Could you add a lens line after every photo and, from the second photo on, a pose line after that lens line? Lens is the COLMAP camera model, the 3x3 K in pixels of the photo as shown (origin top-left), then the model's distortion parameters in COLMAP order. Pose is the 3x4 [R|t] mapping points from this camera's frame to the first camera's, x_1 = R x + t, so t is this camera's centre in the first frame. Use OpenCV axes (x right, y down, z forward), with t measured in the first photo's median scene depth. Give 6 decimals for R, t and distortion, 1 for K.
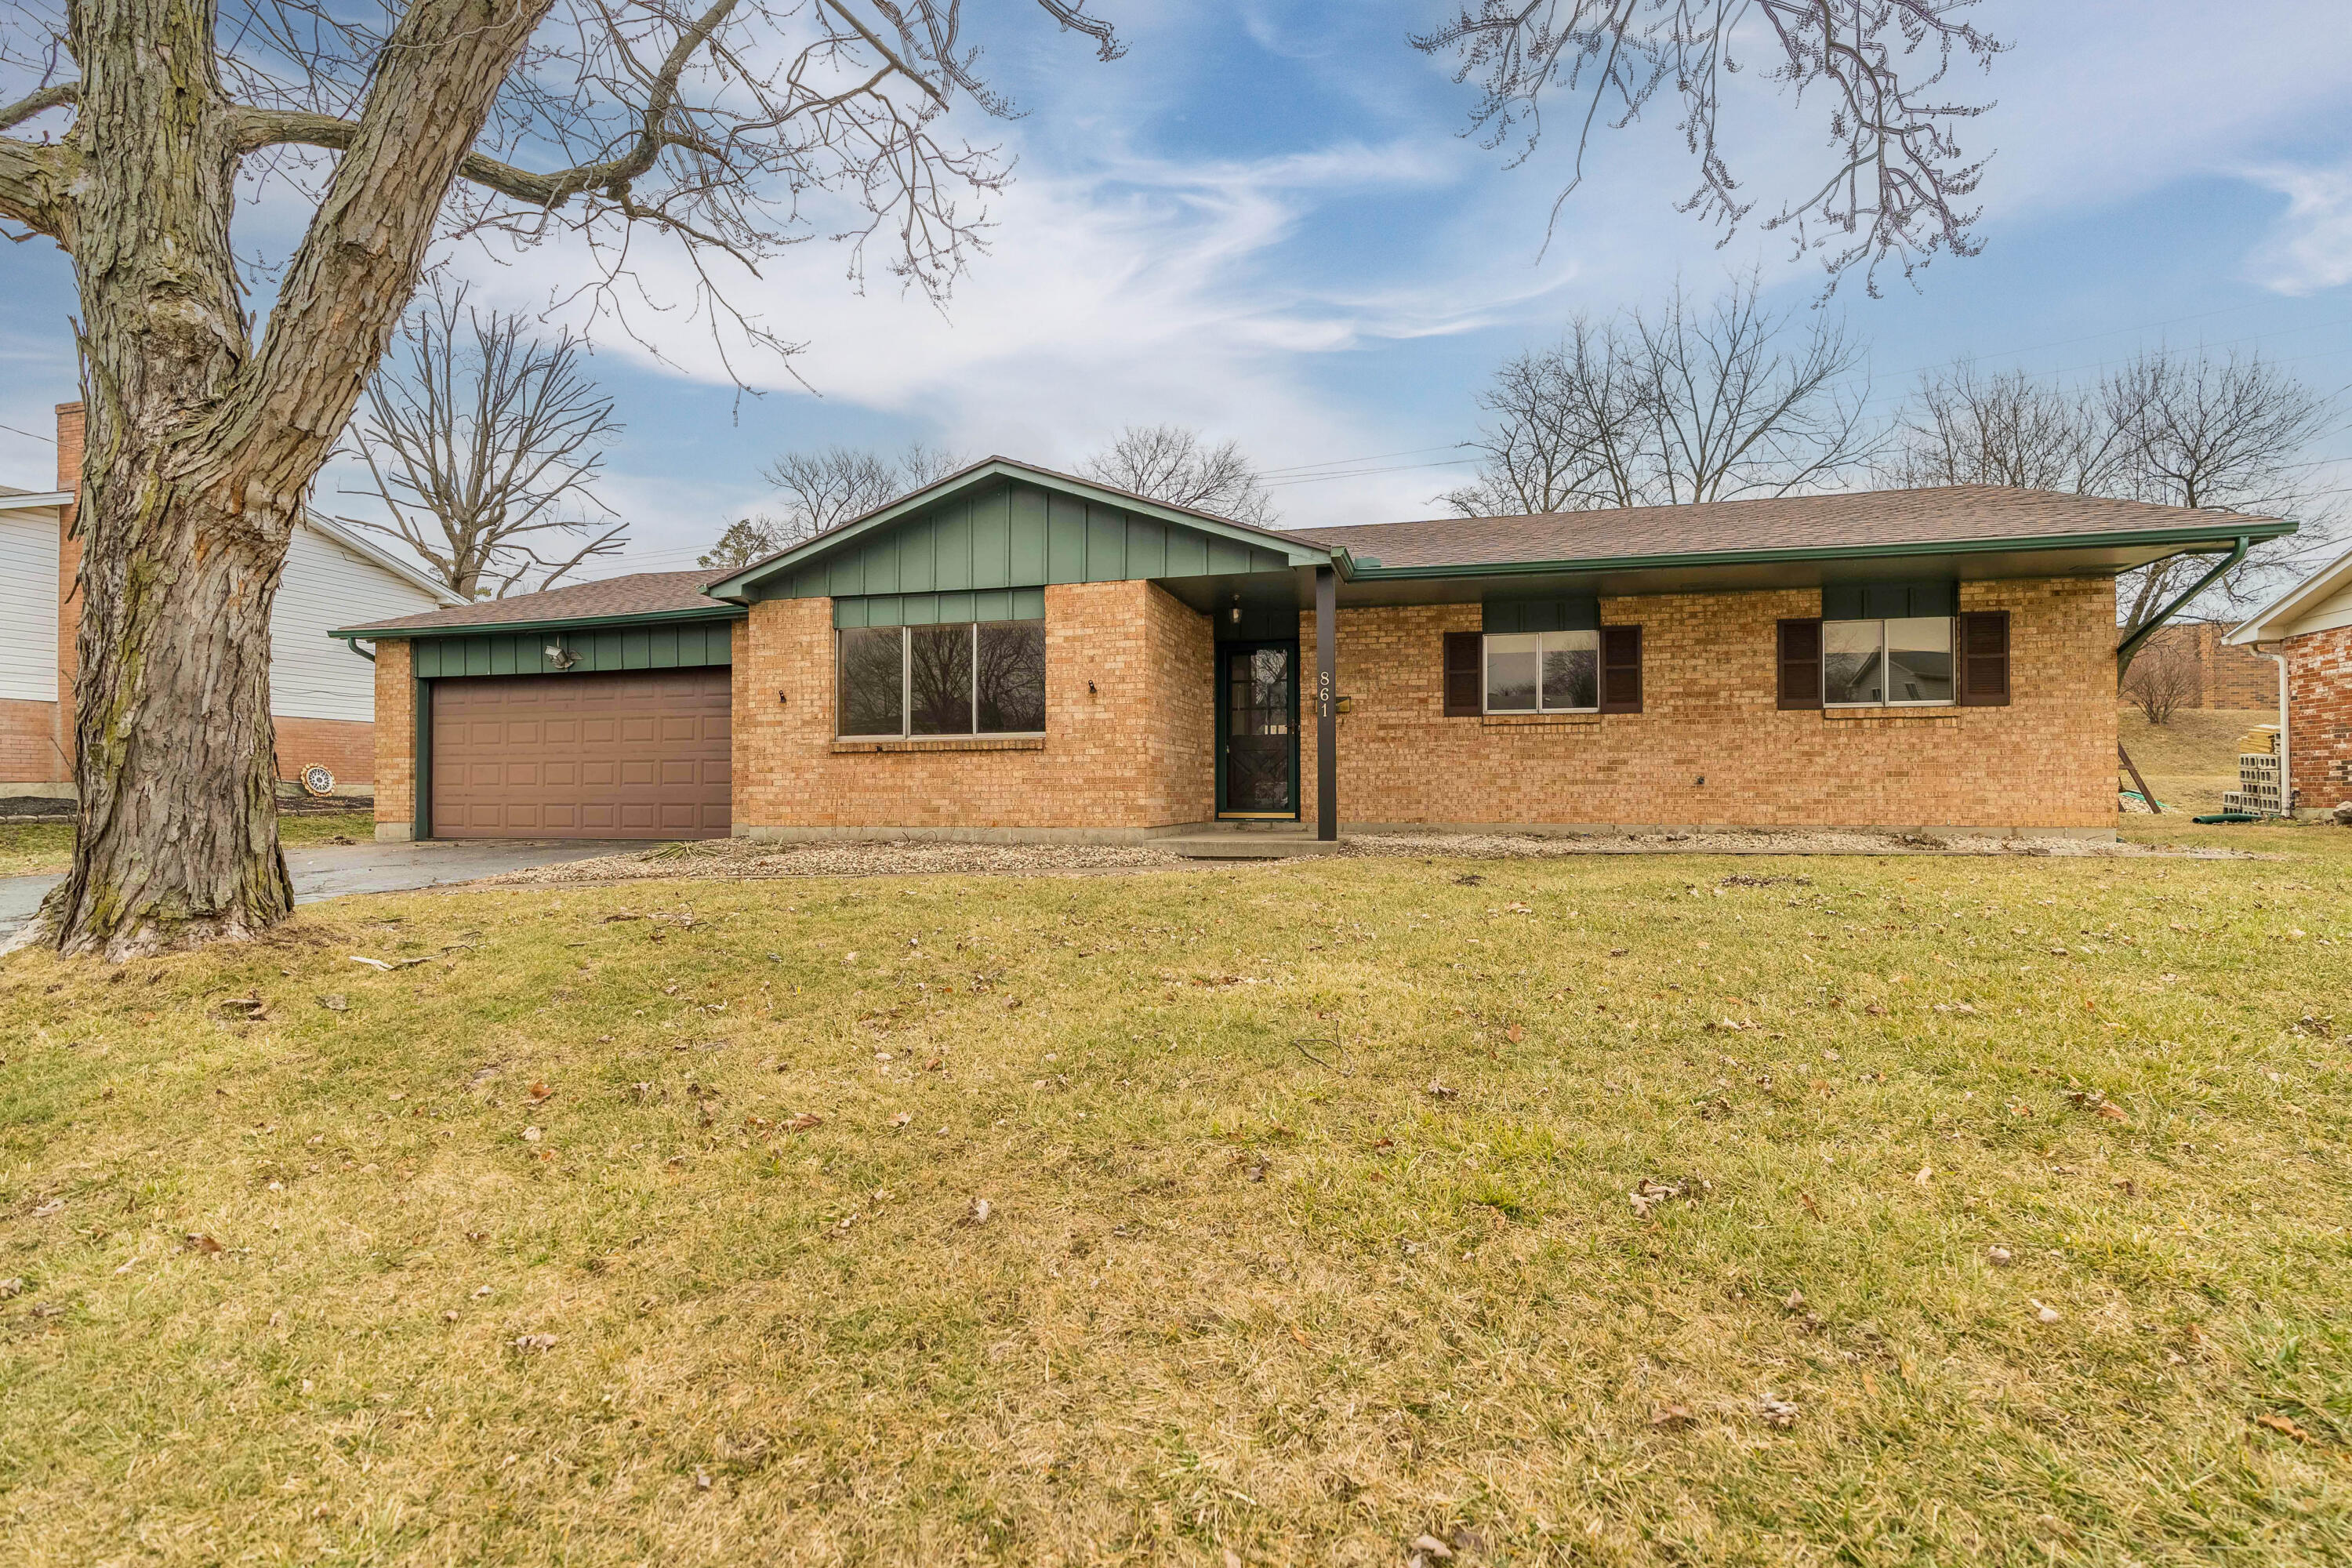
lens RADIAL K [[1118.0, 0, 1179.8], [0, 1118.0, 784.4], [0, 0, 1]] dist [-0.035638, 0.008806]
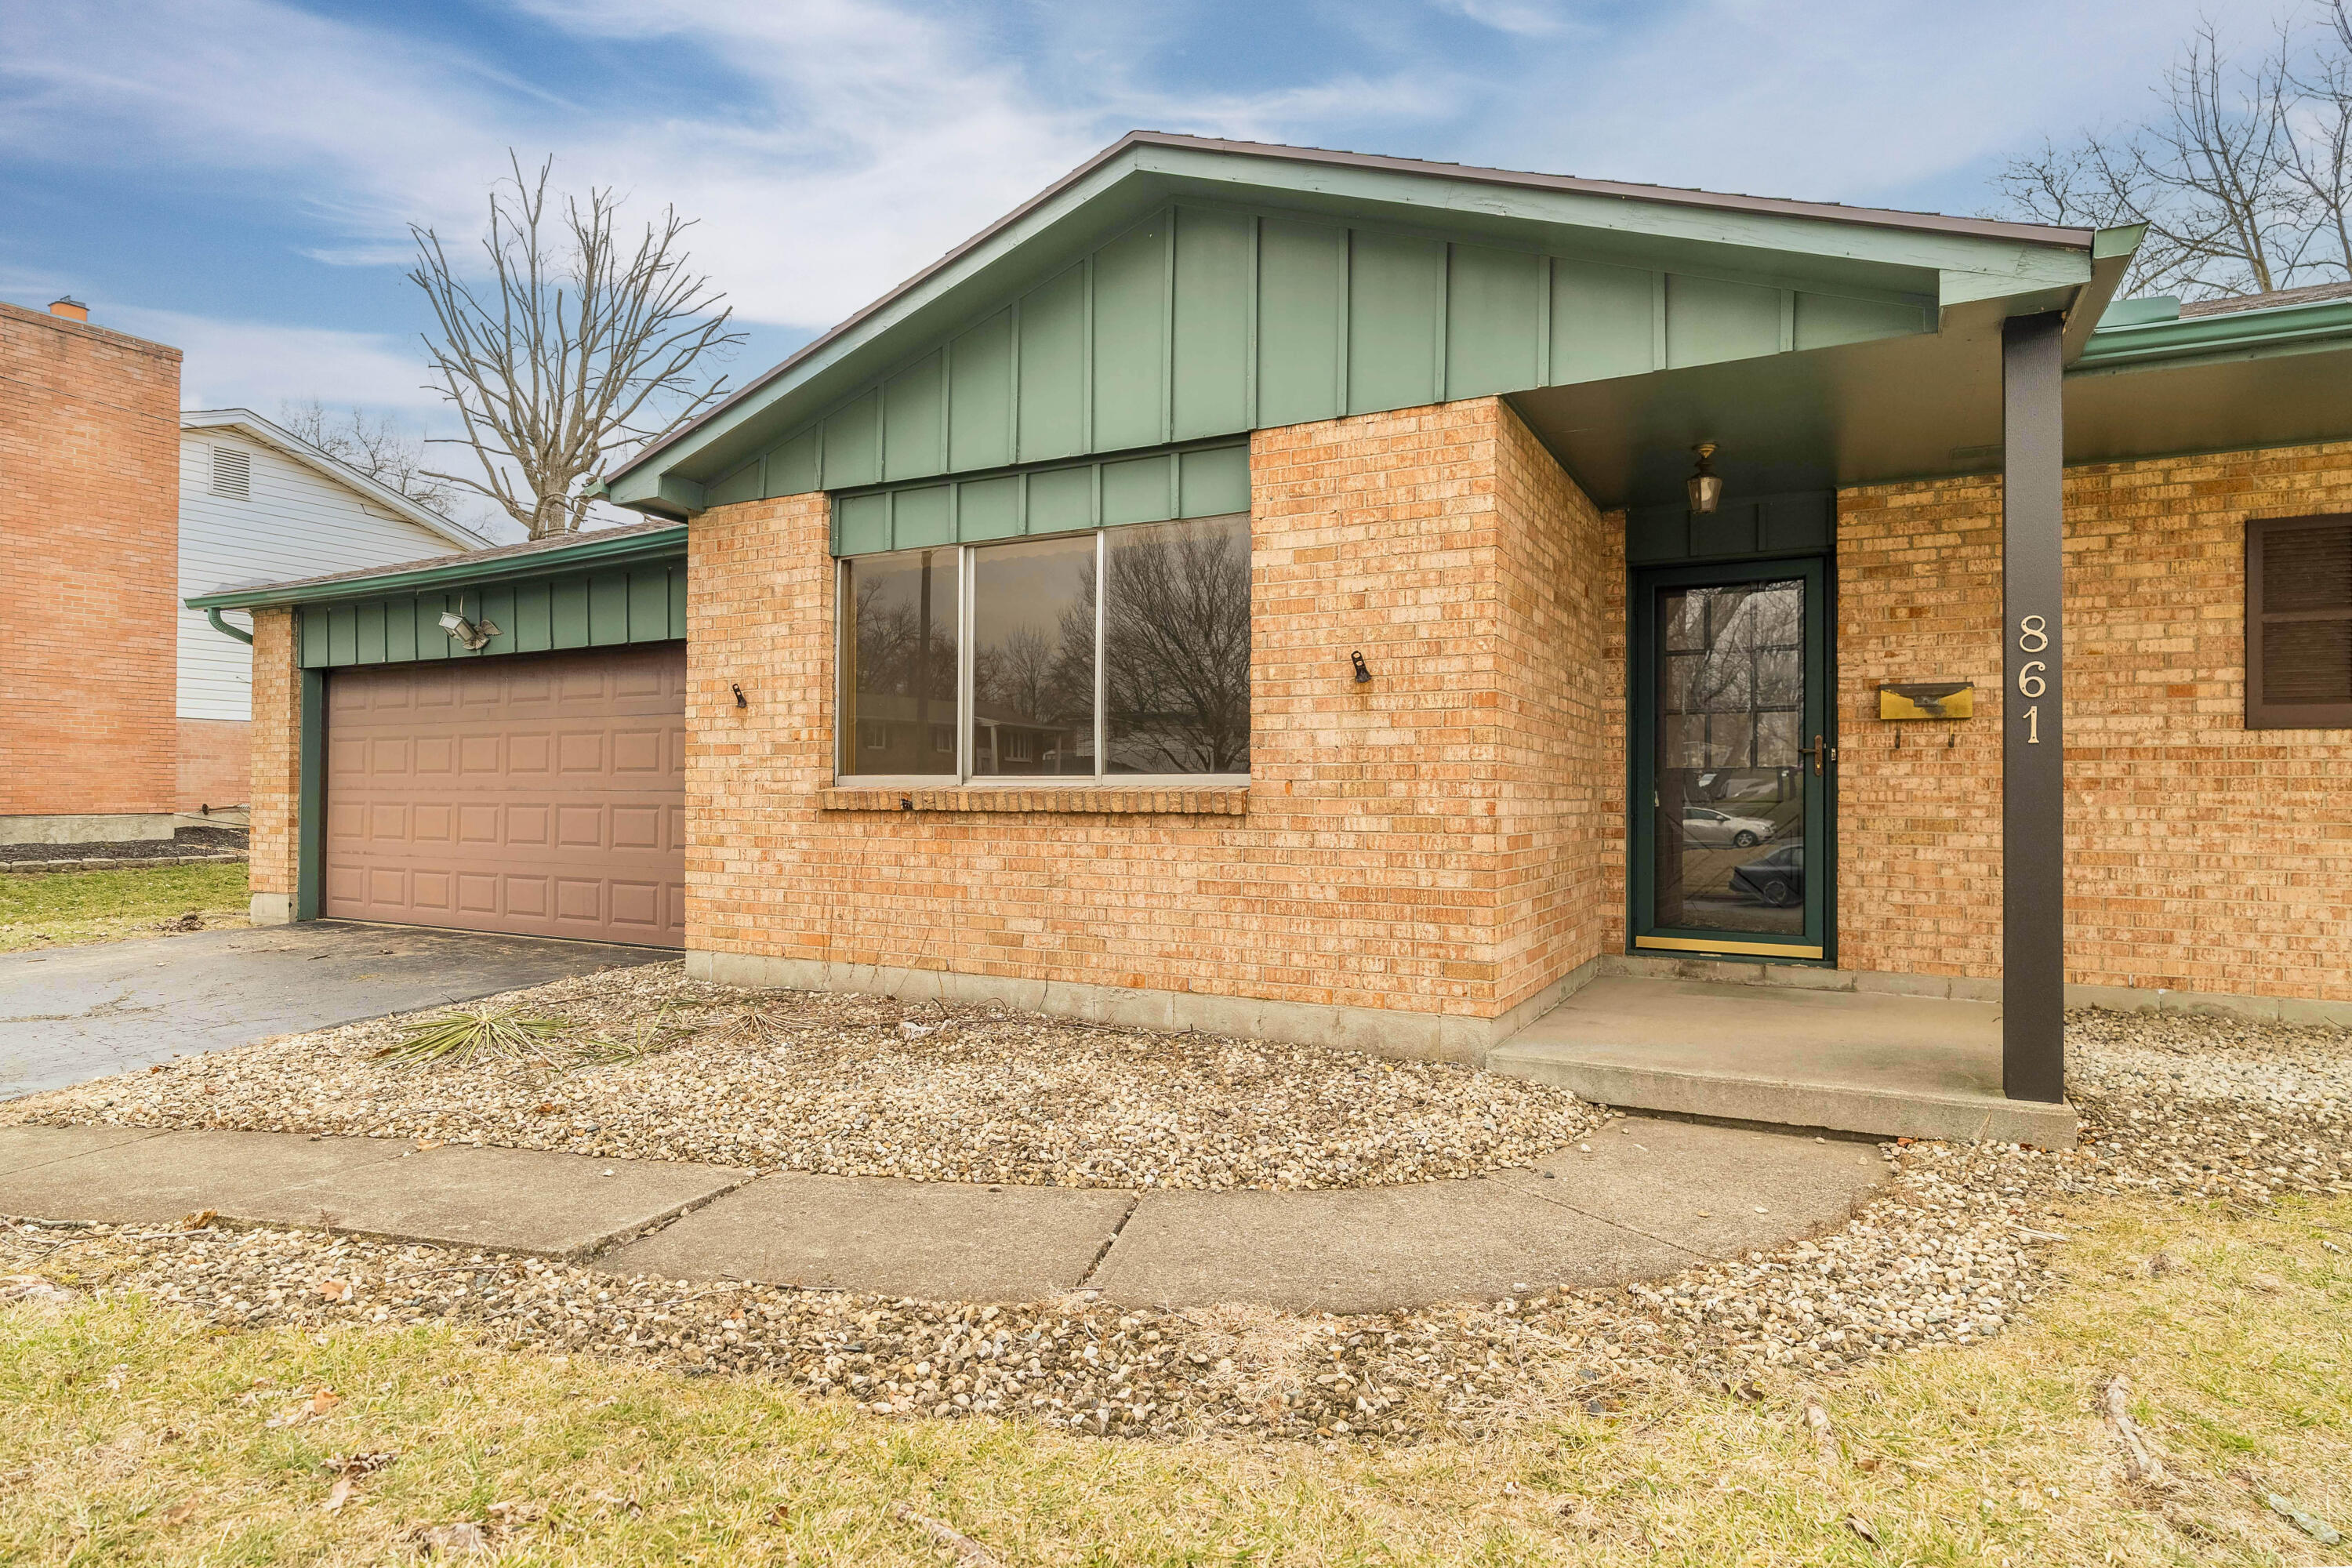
lens RADIAL K [[1277.0, 0, 1183.5], [0, 1277.0, 787.5], [0, 0, 1]] dist [0.004114, 0.000396]
pose [[0.975603, 0.005960, -0.219460, -0.035399], [-0.005711, 0.999982, 0.001766, -0.039959], [0.219466, -0.000470, 0.975620, 0.484068]]
